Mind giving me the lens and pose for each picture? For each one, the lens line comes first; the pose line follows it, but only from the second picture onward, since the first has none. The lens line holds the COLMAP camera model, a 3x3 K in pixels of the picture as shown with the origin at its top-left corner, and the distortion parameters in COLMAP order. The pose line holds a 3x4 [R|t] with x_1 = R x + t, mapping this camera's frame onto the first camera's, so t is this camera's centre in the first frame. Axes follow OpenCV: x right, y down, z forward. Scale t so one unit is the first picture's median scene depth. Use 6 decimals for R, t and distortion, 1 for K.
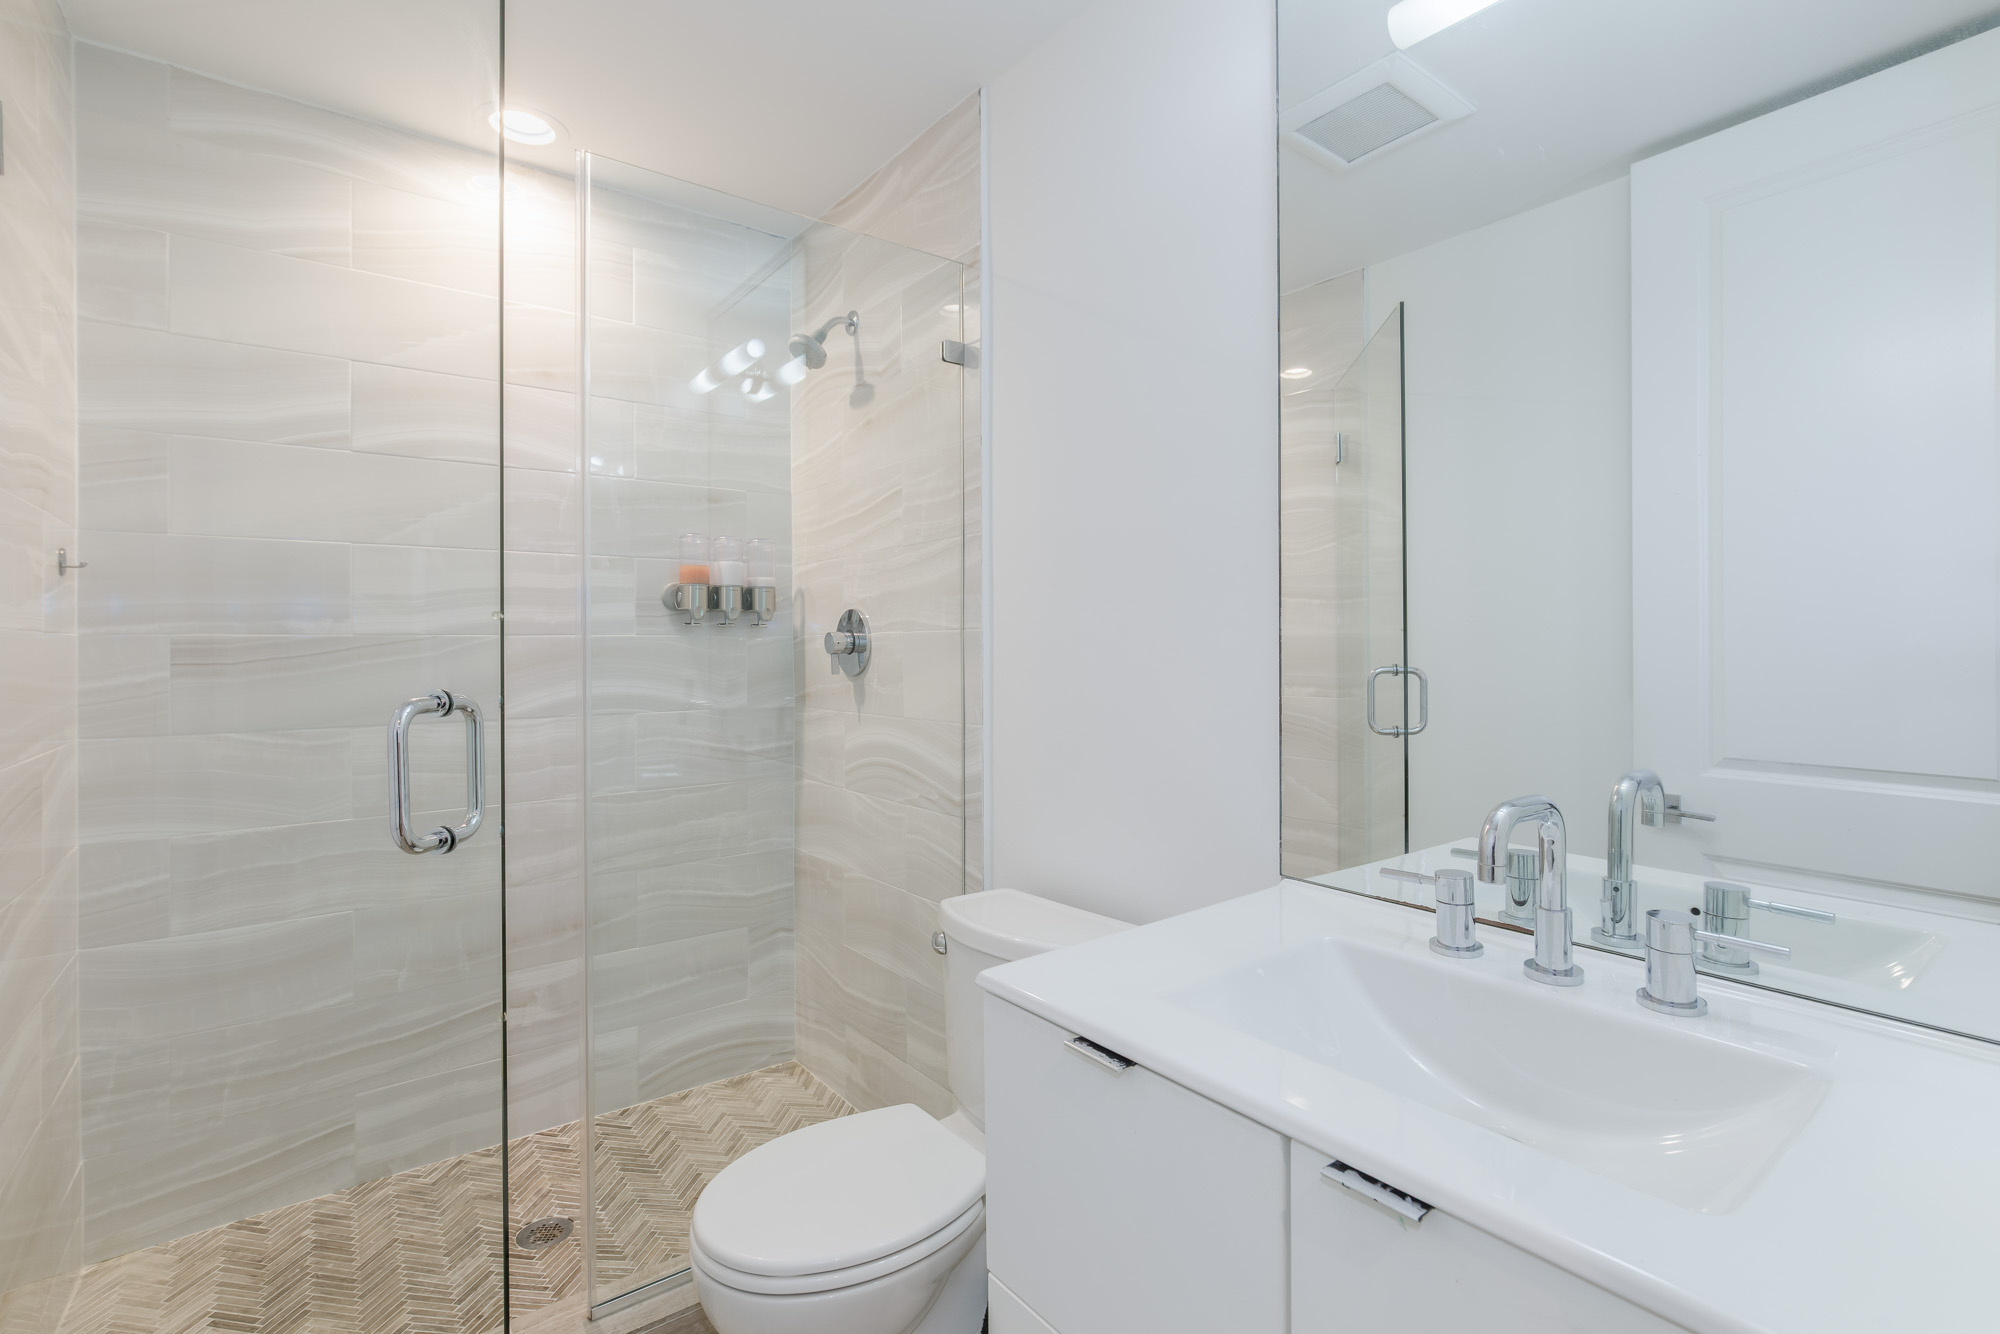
lens RADIAL K [[930.7, 0, 994.7], [0, 930.7, 655.0], [0, 0, 1]] dist [-0.012274, 0.006944]
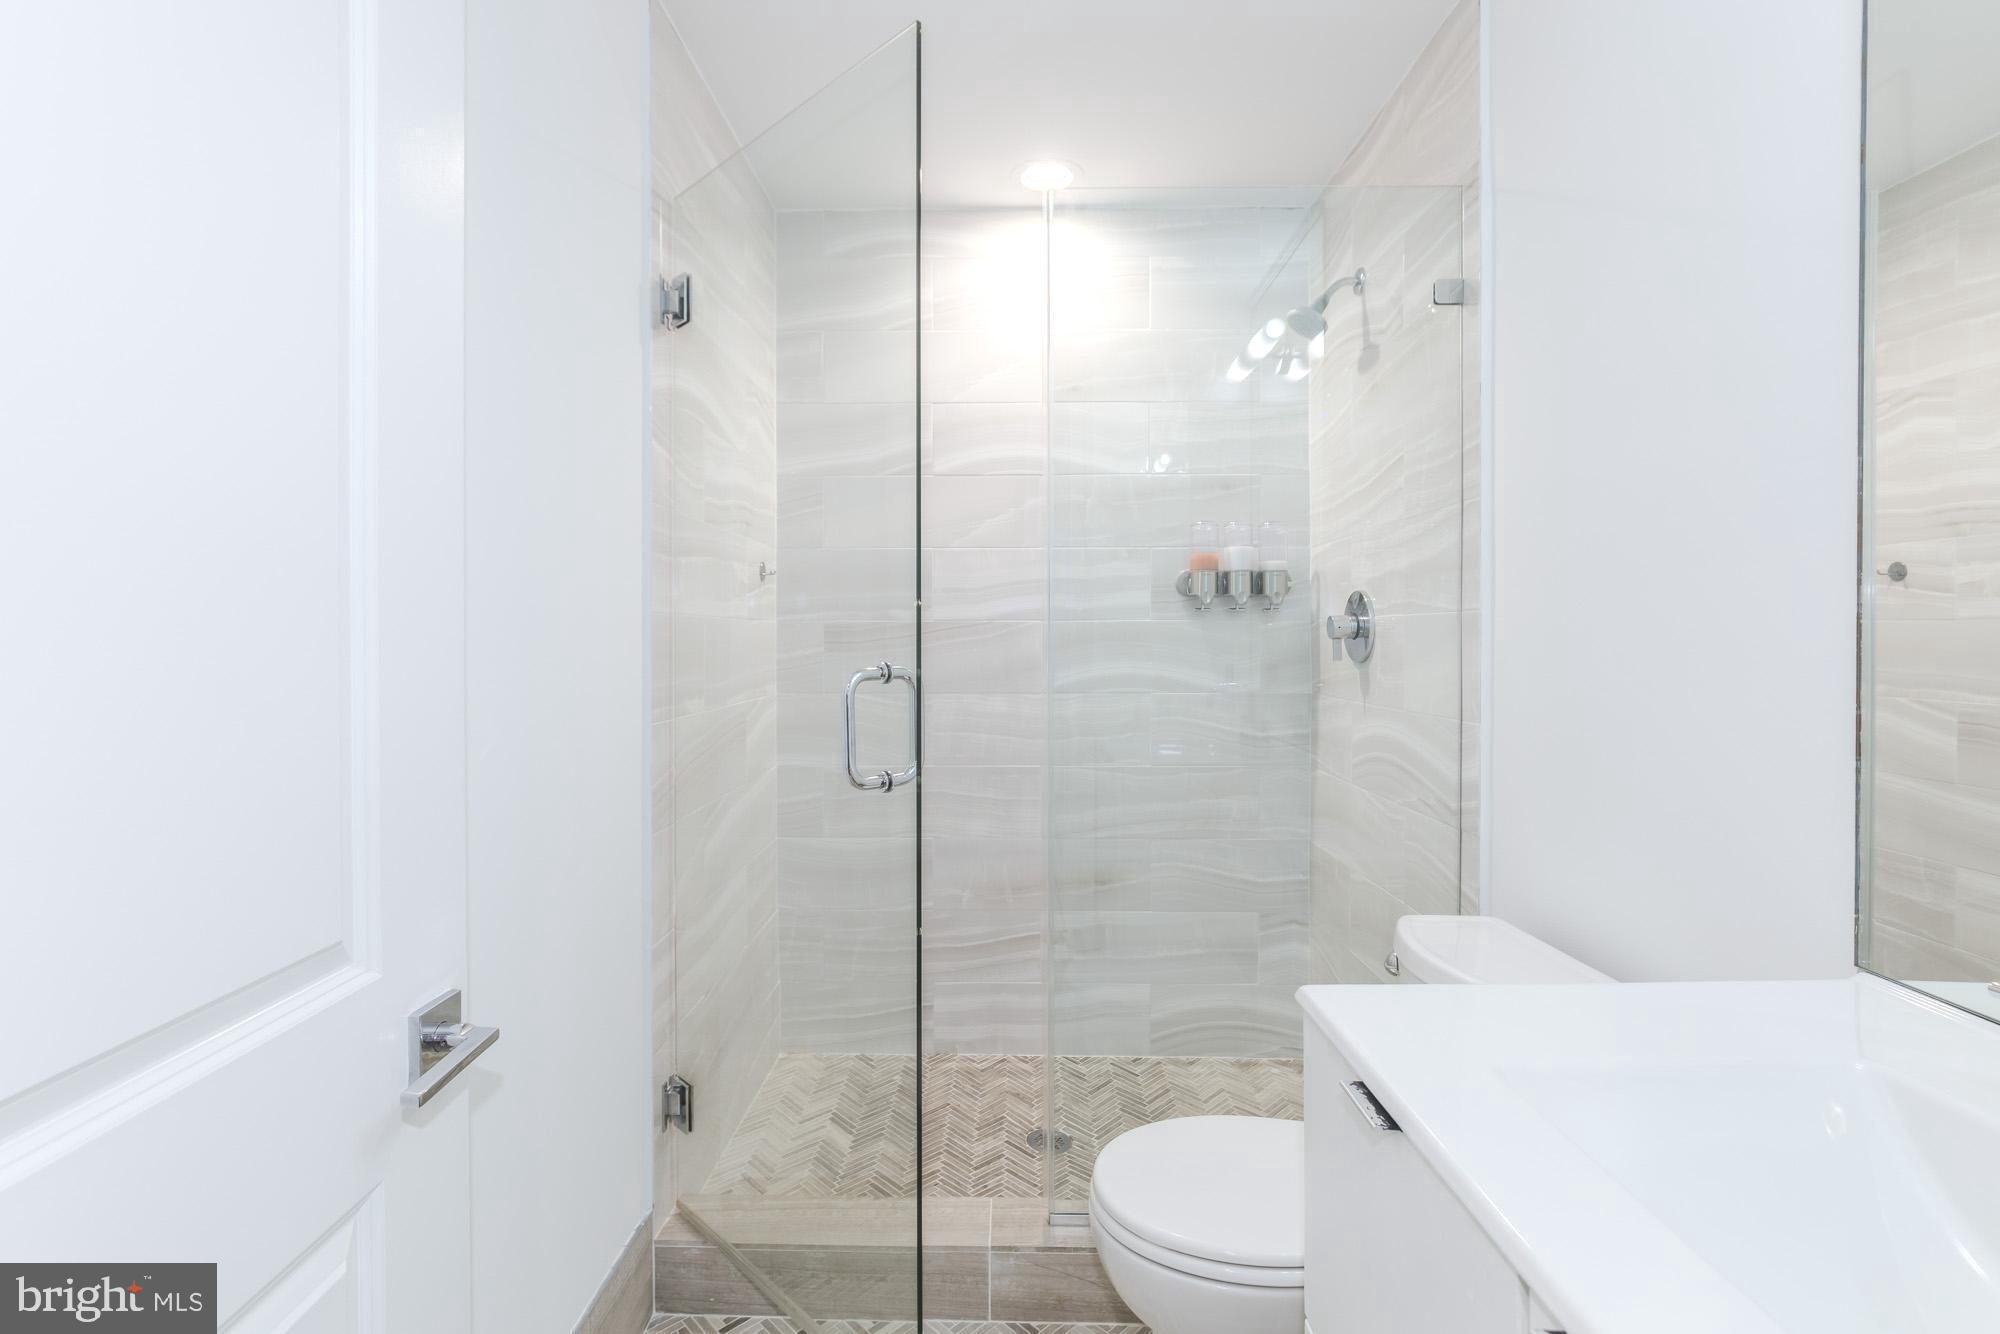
lens RADIAL K [[930.7, 0, 990.9], [0, 930.7, 650.4], [0, 0, 1]] dist [-0.012274, 0.006944]
pose [[0.785072, 0.015715, -0.619205, 0.155414], [-0.009641, 0.999867, 0.013153, 0.001644], [0.619329, -0.004356, 0.785119, 0.051330]]
